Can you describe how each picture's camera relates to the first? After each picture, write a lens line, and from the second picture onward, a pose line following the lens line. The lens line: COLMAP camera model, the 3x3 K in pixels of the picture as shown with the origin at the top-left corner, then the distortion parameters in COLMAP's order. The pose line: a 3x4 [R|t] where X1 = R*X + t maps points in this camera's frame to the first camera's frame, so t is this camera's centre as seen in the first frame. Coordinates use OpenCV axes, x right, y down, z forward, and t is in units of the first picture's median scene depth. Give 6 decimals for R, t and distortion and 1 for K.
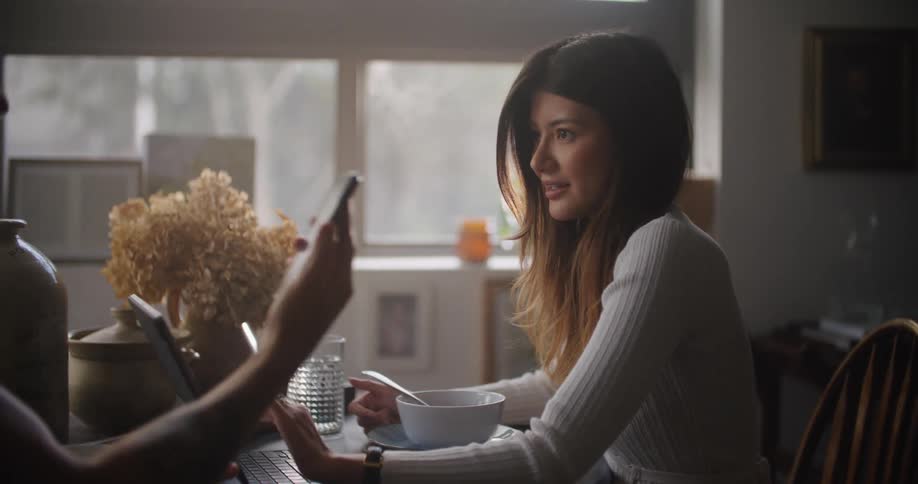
lens RADIAL K [[1348.6, 0, 459.0], [0, 1348.6, 248.7], [0, 0, 1]] dist [-0.135389, 0.000000]
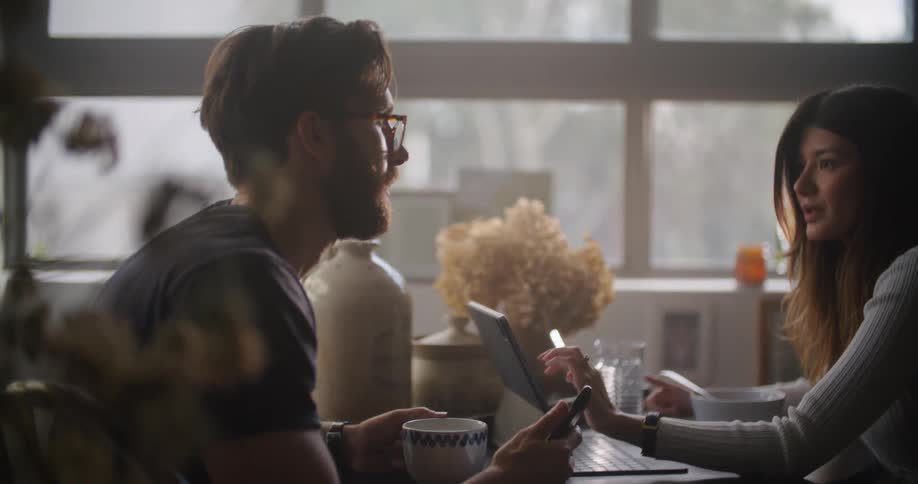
lens RADIAL K [[1348.6, 0, 452.7], [0, 1348.6, 249.3], [0, 0, 1]] dist [-0.135389, 0.000000]
pose [[0.980824, 0.000387, -0.194894, -0.020853], [-0.005477, 0.999658, -0.025582, 0.015595], [0.194818, 0.026159, 0.980491, -0.165268]]
